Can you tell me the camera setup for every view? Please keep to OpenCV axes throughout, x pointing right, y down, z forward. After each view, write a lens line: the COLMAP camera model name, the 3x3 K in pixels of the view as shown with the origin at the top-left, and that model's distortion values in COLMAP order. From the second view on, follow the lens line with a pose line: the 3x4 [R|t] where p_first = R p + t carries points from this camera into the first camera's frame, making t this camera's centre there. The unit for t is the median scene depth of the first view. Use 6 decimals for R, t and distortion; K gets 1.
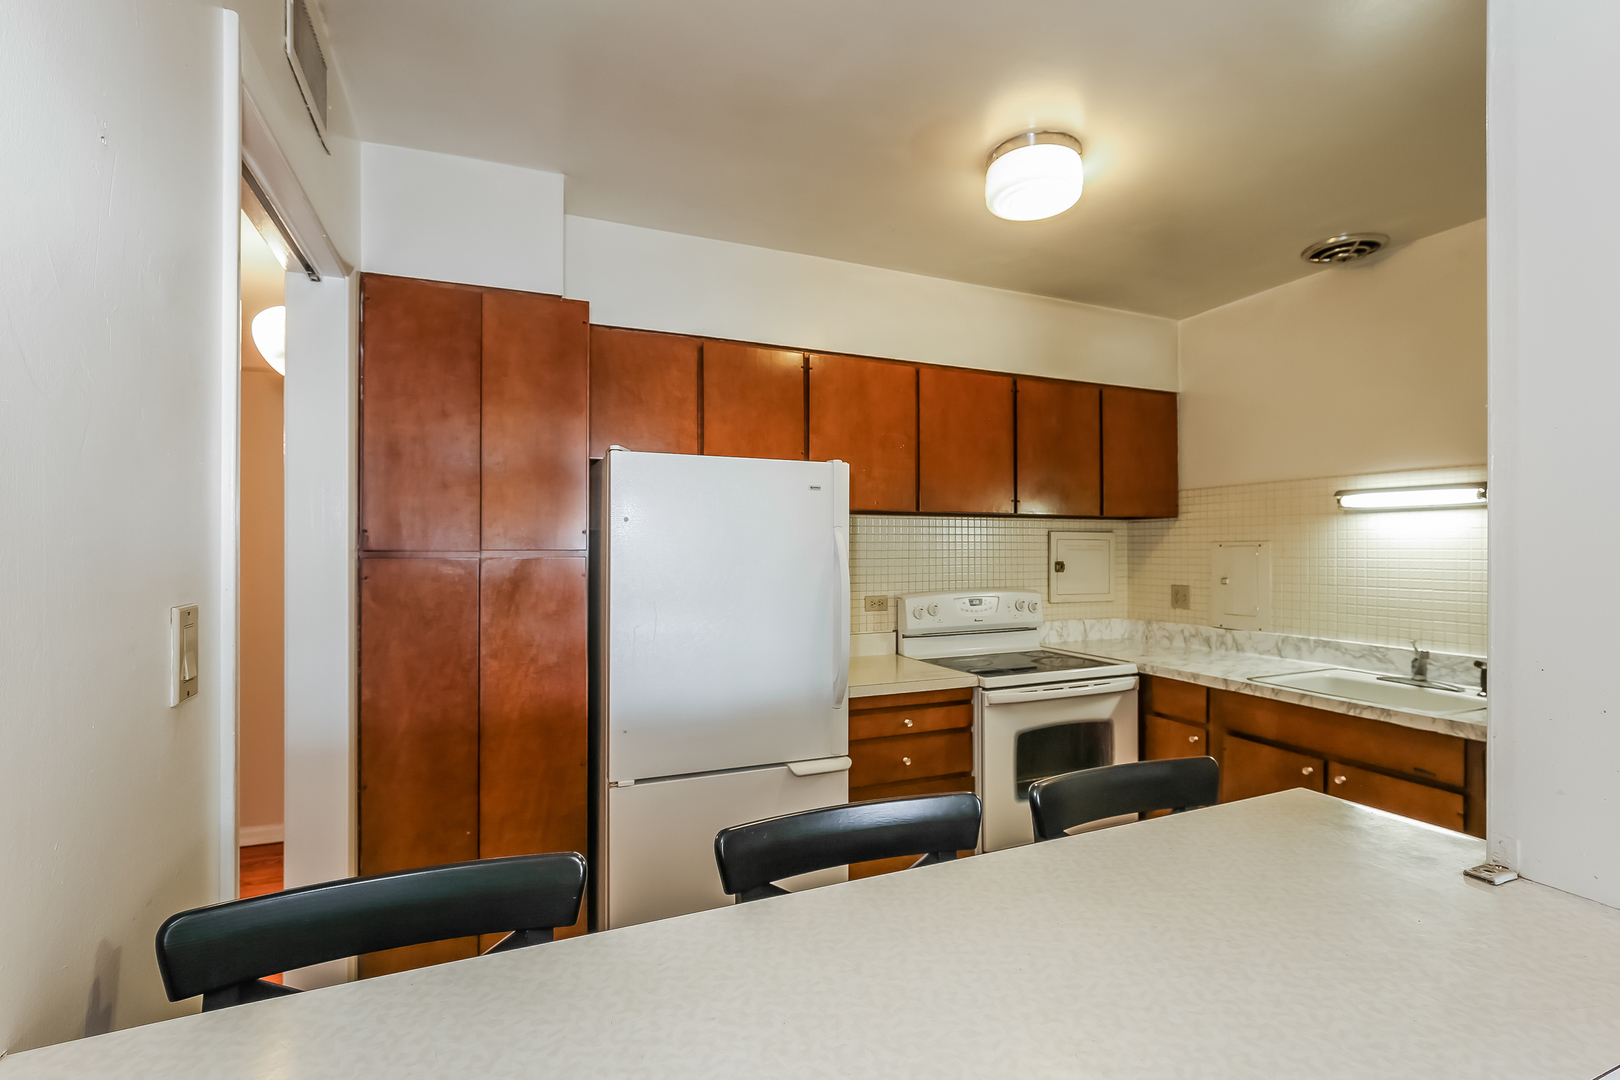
lens RADIAL K [[725.0, 0, 803.0], [0, 725.0, 542.2], [0, 0, 1]] dist [-0.027372, -0.000049]
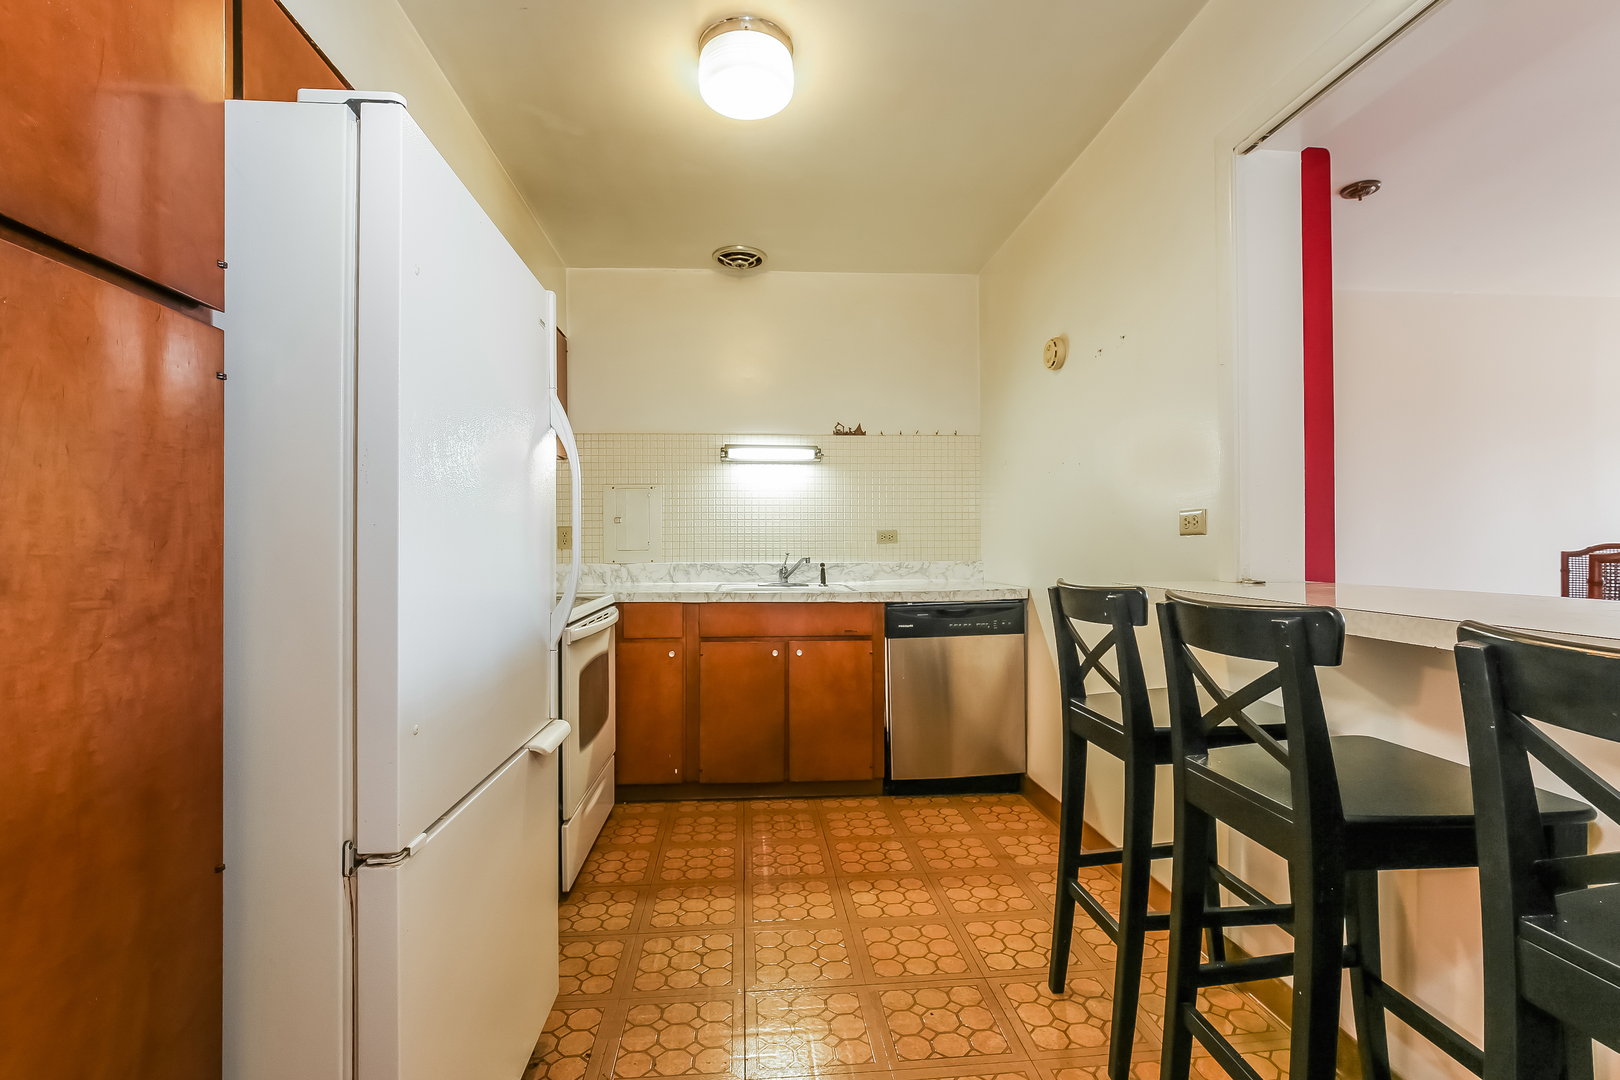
lens RADIAL K [[725.0, 0, 803.0], [0, 725.0, 542.2], [0, 0, 1]] dist [-0.027372, -0.000049]
pose [[0.315039, 0.002840, 0.949075, -0.433812], [-0.003476, 0.999992, -0.001839, 0.104529], [-0.949072, -0.002720, 0.315046, 0.457073]]
